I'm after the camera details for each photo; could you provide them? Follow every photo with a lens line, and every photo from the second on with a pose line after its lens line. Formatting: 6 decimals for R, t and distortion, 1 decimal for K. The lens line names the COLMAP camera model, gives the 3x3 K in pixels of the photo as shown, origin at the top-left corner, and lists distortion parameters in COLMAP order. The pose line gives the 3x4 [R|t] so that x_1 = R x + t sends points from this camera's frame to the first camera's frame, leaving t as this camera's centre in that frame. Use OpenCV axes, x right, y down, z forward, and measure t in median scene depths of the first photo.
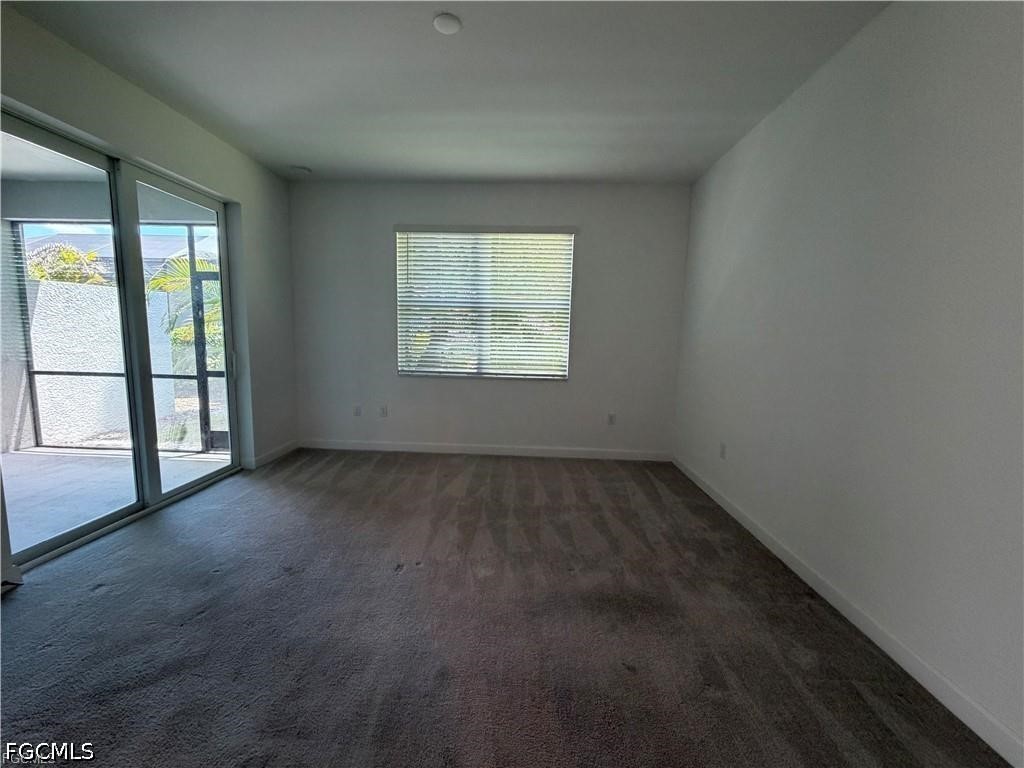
lens RADIAL K [[406.9, 0, 498.4], [0, 406.9, 381.0], [0, 0, 1]] dist [-0.009125, -0.000039]
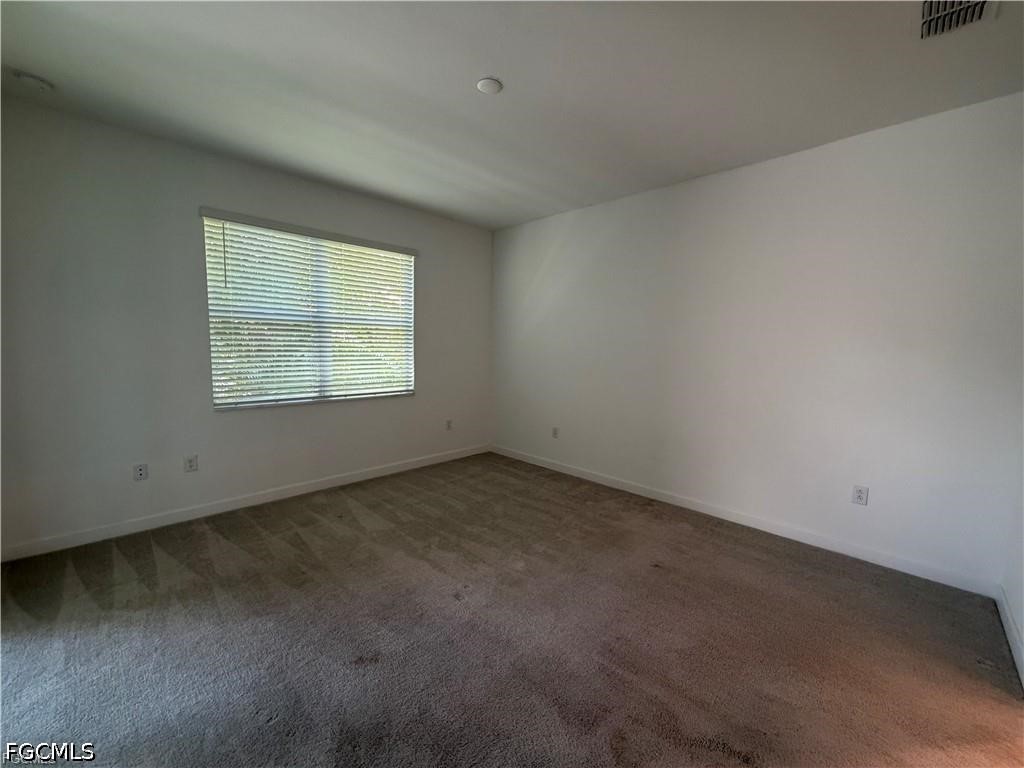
lens RADIAL K [[410.1, 0, 510.5], [0, 410.1, 383.6], [0, 0, 1]] dist [-0.000412, 0.000384]
pose [[0.673287, -0.080969, 0.734935, -0.486623], [0.082471, 0.996007, 0.034178, -0.050641], [-0.734768, 0.037599, 0.677276, 0.112528]]
